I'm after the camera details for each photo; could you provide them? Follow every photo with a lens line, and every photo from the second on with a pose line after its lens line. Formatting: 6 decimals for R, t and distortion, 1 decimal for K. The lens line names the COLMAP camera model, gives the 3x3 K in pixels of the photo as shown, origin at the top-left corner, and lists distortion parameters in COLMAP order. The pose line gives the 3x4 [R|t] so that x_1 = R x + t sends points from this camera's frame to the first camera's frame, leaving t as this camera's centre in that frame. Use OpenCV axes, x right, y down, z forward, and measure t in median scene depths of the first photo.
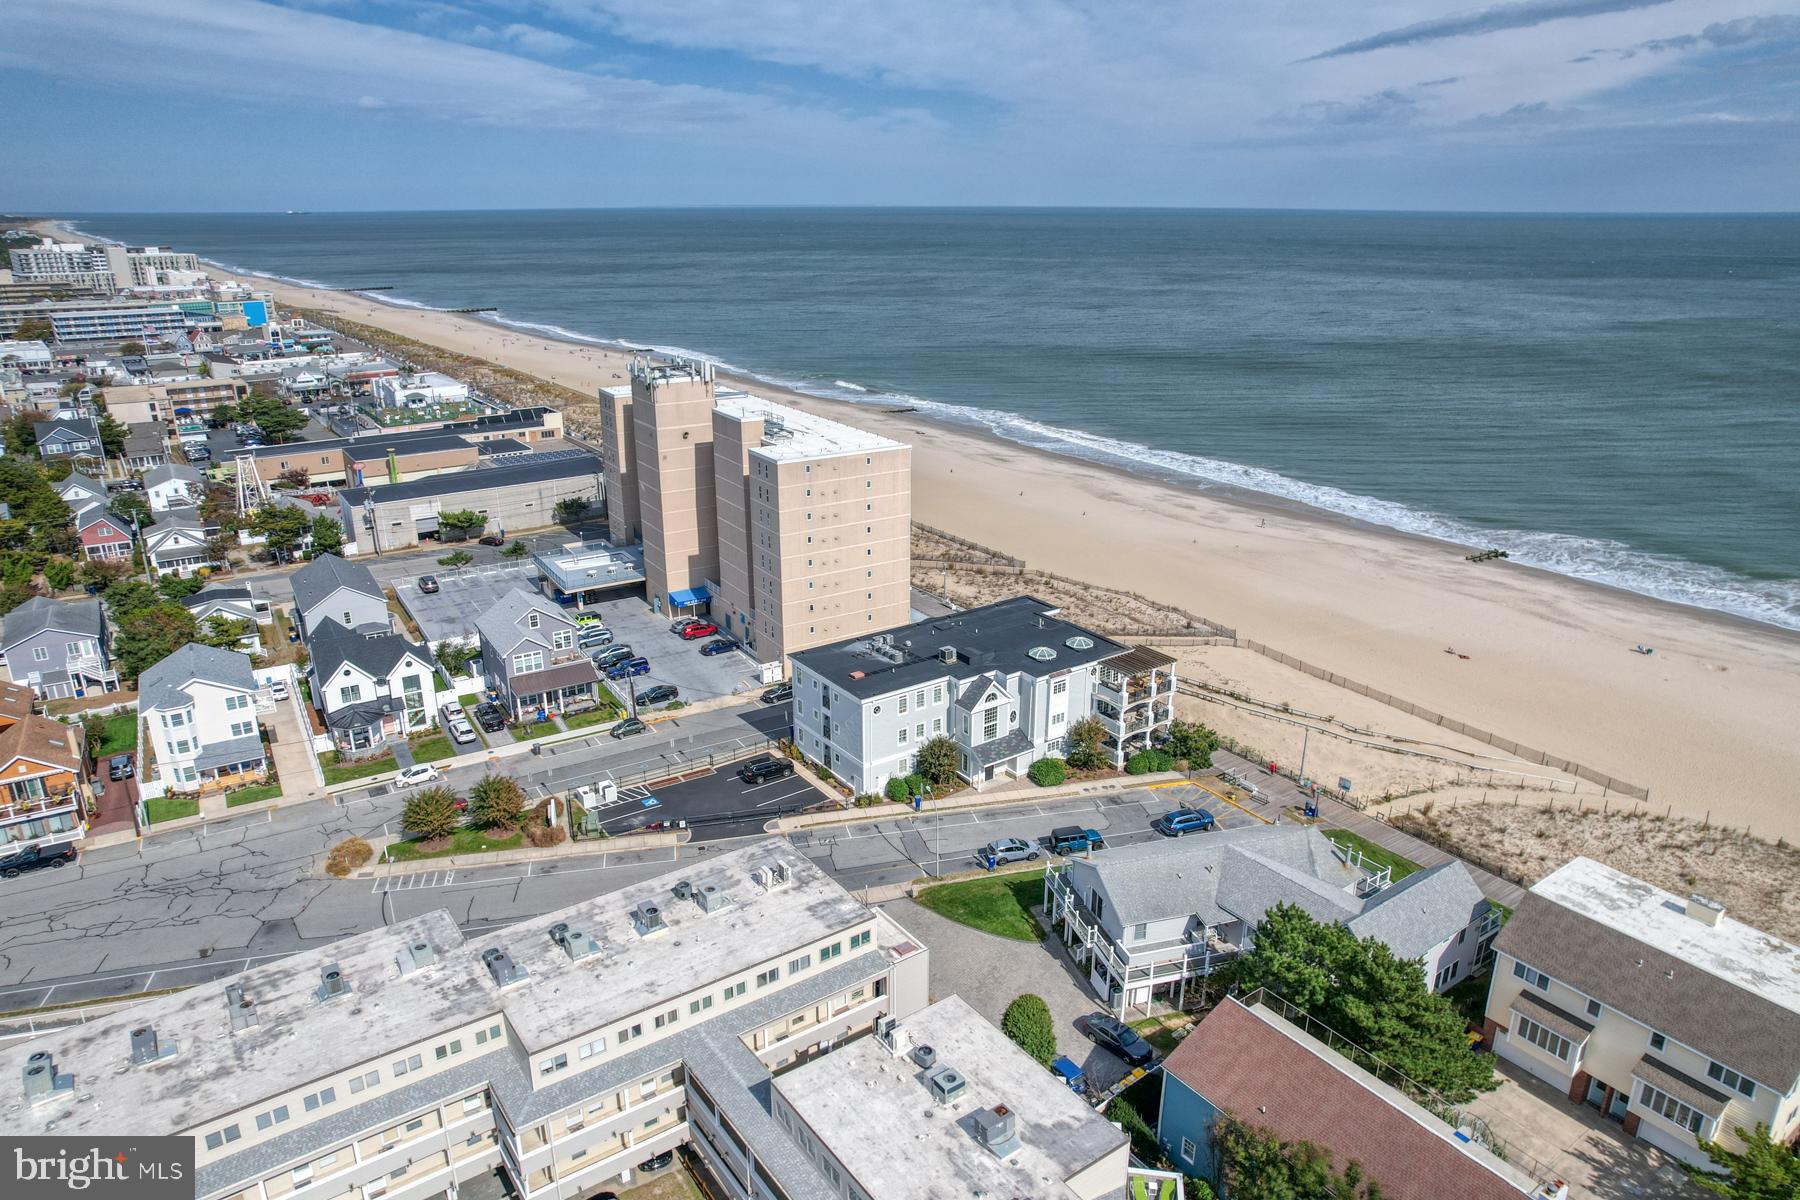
lens RADIAL K [[1162.7, 0, 897.0], [0, 1162.7, 604.6], [0, 0, 1]] dist [-0.080105, 0.065145]
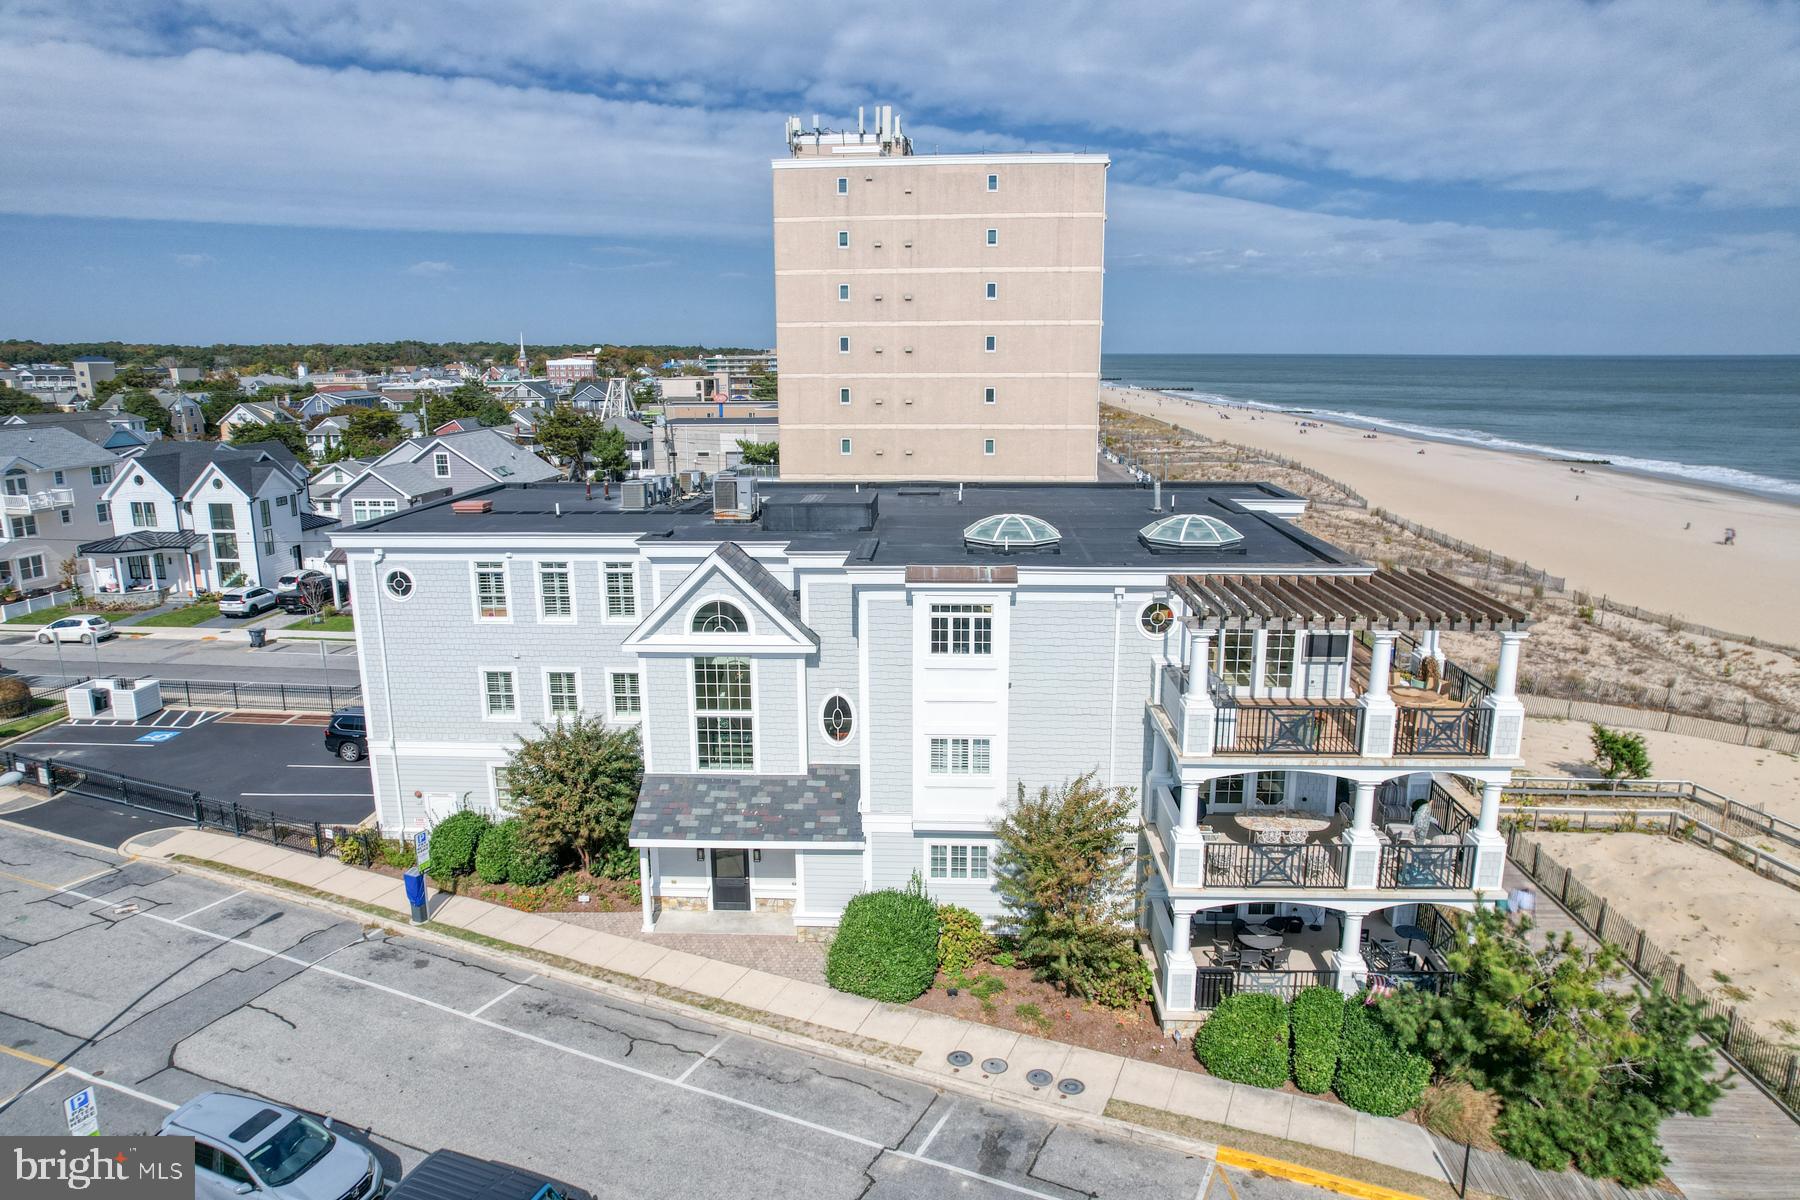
lens RADIAL K [[1156.7, 0, 898.7], [0, 1156.7, 604.9], [0, 0, 1]] dist [-0.093115, 0.086182]
pose [[0.793177, 0.128403, -0.595301, 0.274775], [-0.196916, 0.979083, -0.051187, 0.079370], [0.576276, 0.157824, 0.801871, 0.762490]]
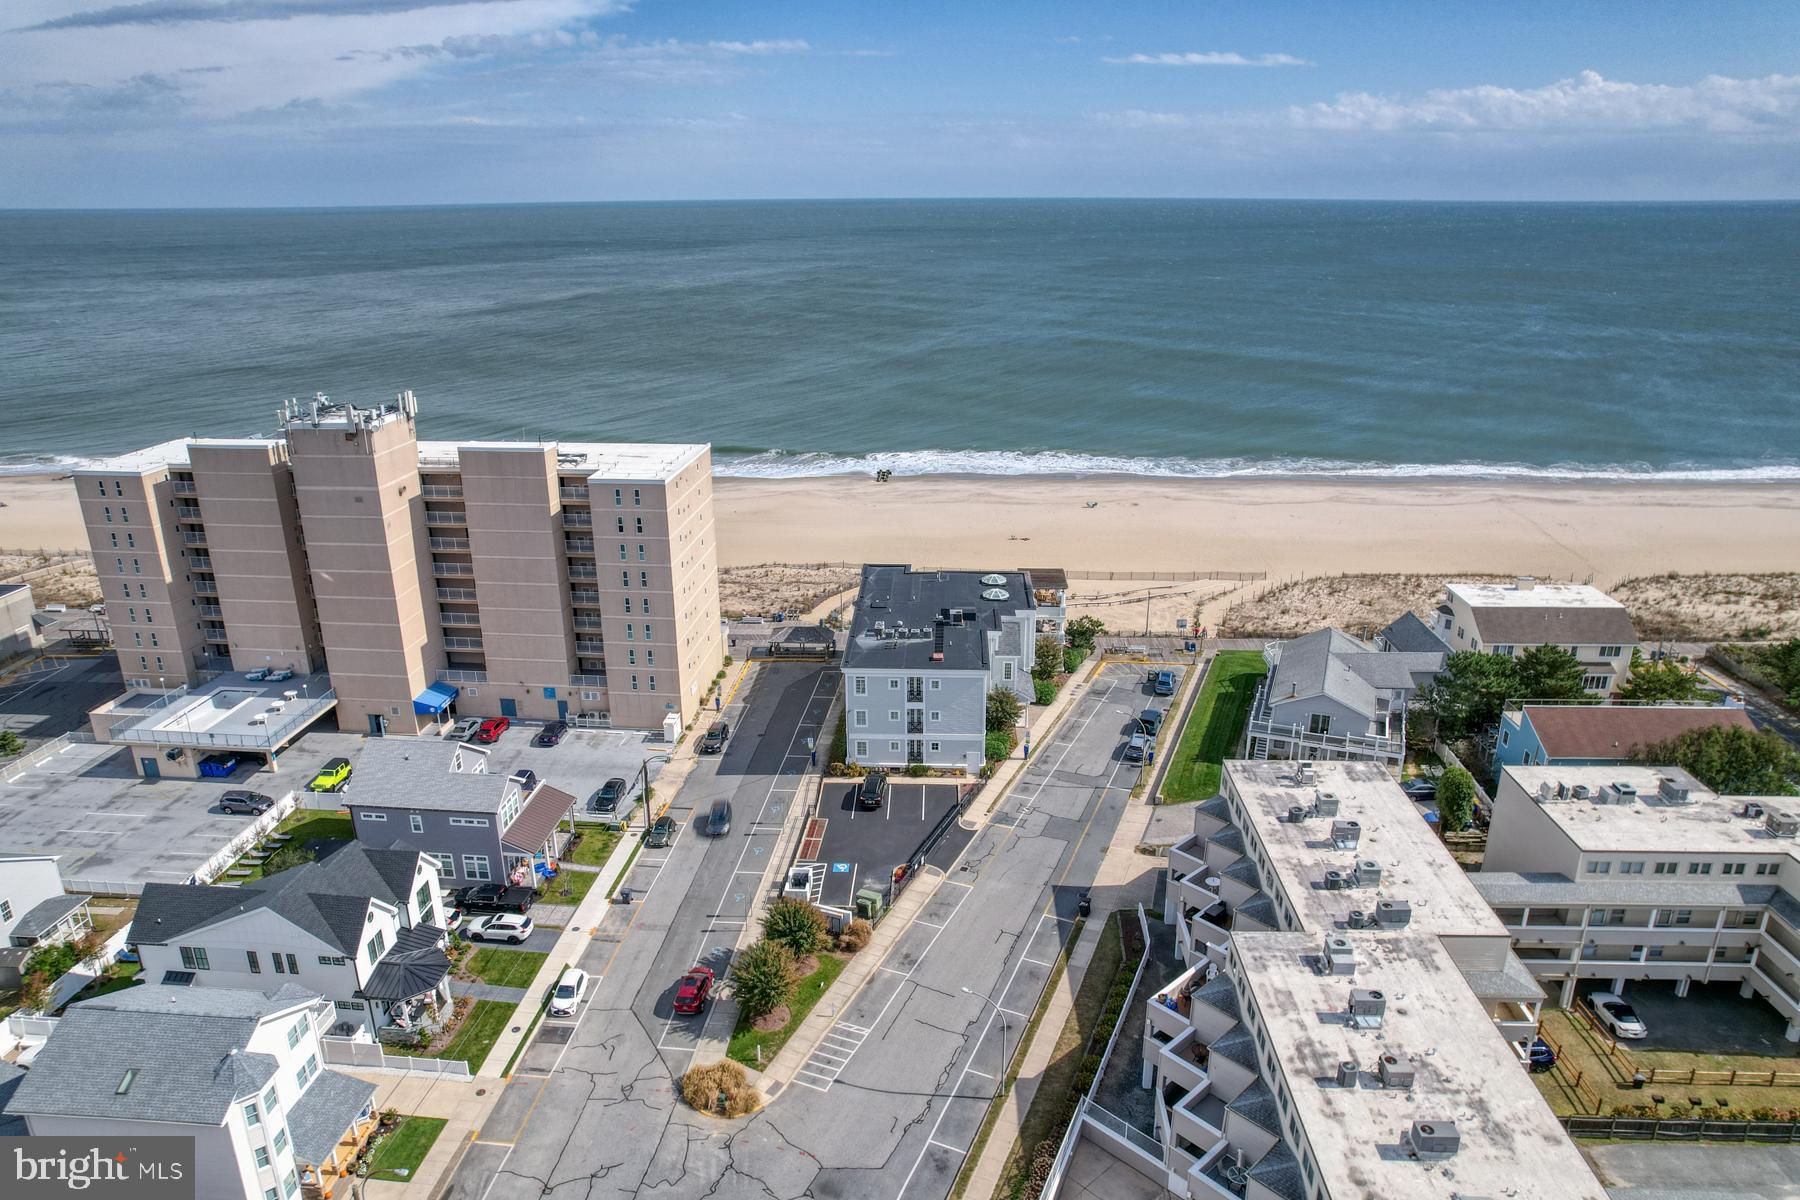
lens RADIAL K [[1171.3, 0, 894.6], [0, 1171.3, 604.6], [0, 0, 1]] dist [-0.073469, 0.069583]
pose [[0.607109, -0.265928, 0.748800, -0.755941], [0.265772, 0.956023, 0.124039, -0.110010], [-0.748855, 0.123705, 0.651086, 0.360346]]
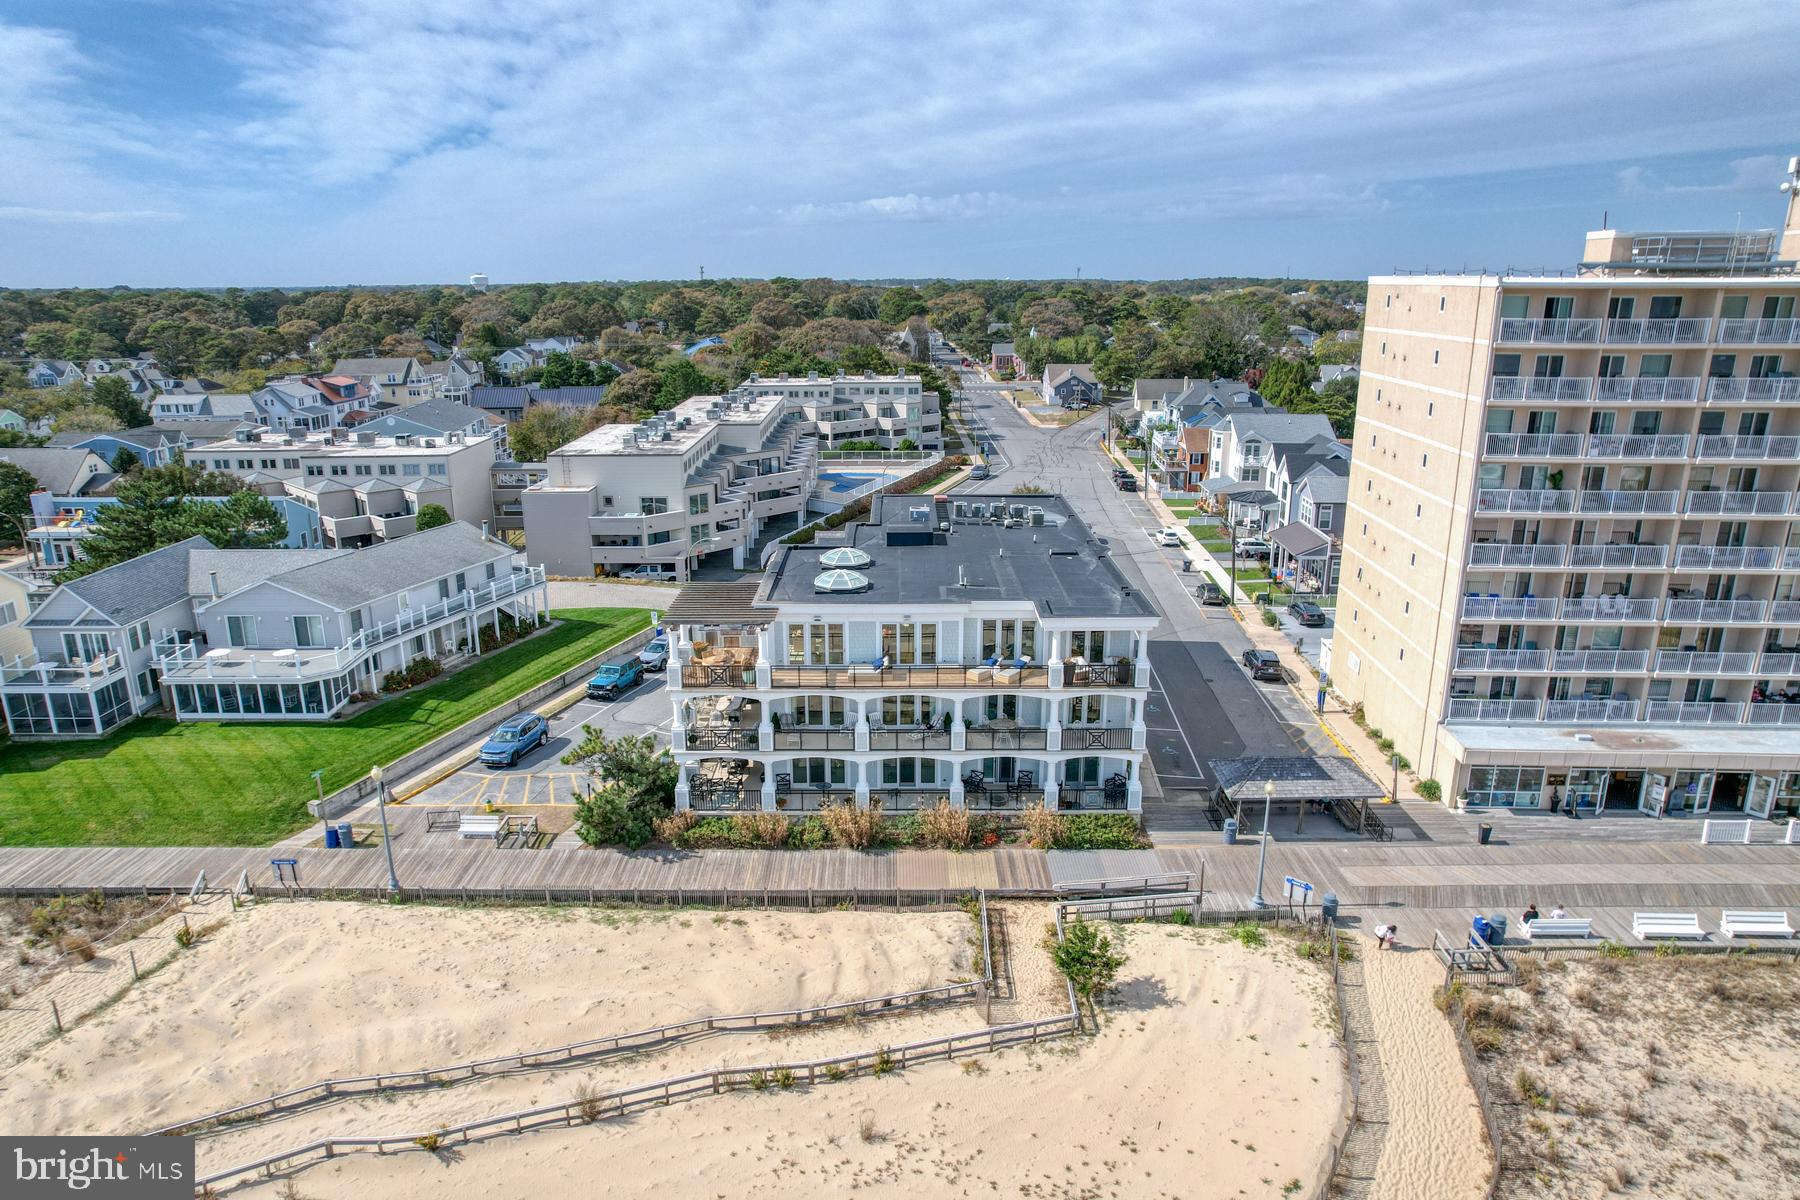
lens RADIAL K [[1149.3, 0, 896.8], [0, 1149.3, 604.5], [0, 0, 1]] dist [-0.077251, 0.061316]
pose [[-0.567419, 0.224801, -0.792149, 0.555691], [-0.269093, 0.858570, 0.436403, -0.186816], [0.778219, 0.460785, -0.426676, 1.268726]]
